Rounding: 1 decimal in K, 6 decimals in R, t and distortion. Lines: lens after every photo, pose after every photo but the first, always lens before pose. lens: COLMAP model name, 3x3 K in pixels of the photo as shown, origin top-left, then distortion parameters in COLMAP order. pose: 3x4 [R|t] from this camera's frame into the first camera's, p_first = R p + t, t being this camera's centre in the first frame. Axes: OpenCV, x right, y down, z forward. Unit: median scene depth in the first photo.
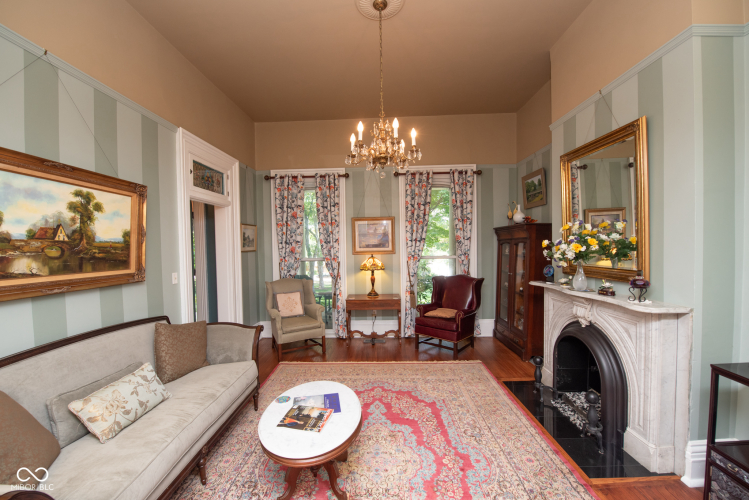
lens RADIAL K [[299.0, 0, 374.1], [0, 299.0, 251.7], [0, 0, 1]] dist [-0.018366, -0.001229]
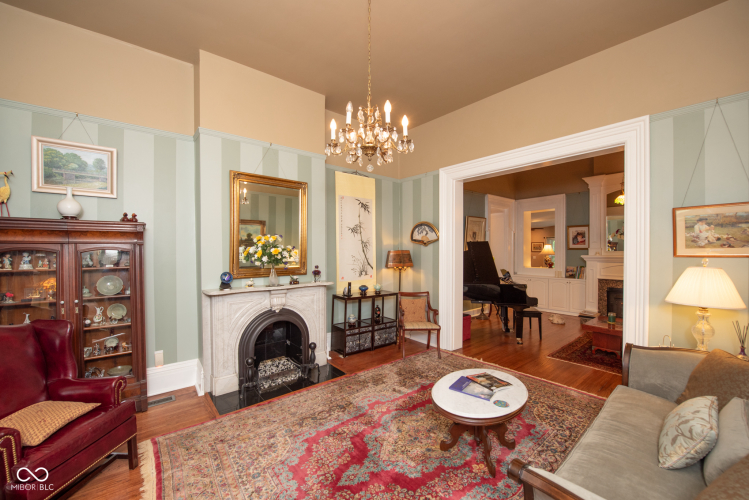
lens RADIAL K [[299.0, 0, 373.3], [0, 299.0, 252.2], [0, 0, 1]] dist [-0.018366, -0.001229]
pose [[-0.665291, 0.011093, 0.746502, -0.753898], [0.020063, 0.999794, 0.003024, -0.021792], [-0.746315, 0.016989, -0.665377, 1.933175]]
